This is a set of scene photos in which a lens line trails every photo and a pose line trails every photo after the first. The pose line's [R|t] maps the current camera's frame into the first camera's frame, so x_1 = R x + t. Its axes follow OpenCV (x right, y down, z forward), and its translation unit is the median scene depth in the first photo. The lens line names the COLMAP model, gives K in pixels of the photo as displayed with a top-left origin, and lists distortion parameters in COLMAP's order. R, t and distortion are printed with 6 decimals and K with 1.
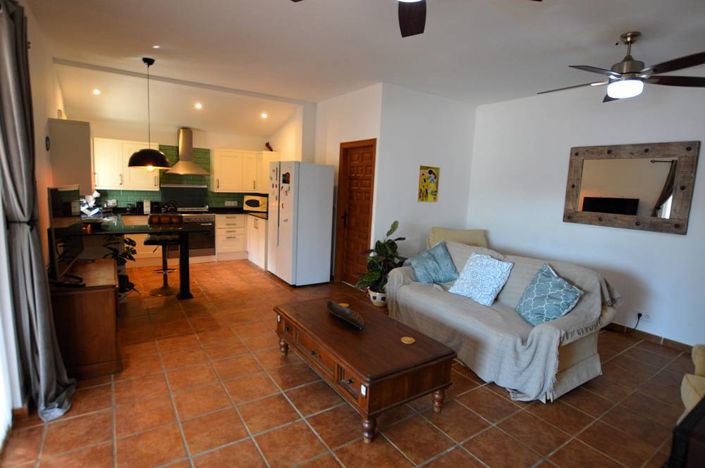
lens RADIAL K [[373.4, 0, 363.8], [0, 373.4, 233.8], [0, 0, 1]] dist [-0.034158, 0.001632]
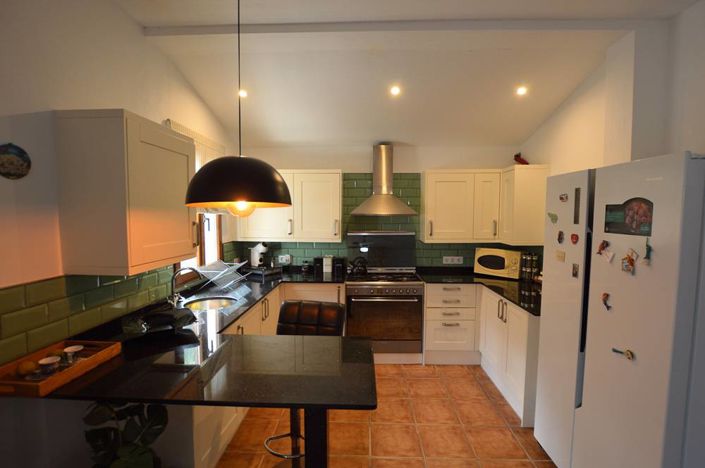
lens RADIAL K [[324.1, 0, 352.5], [0, 324.1, 234.0], [0, 0, 1]] dist [-0.001130, 0.000104]
pose [[0.796271, -0.007298, -0.604896, -0.184428], [-0.045889, 0.996317, -0.072428, -0.085424], [0.603197, 0.085430, 0.793004, 0.527571]]
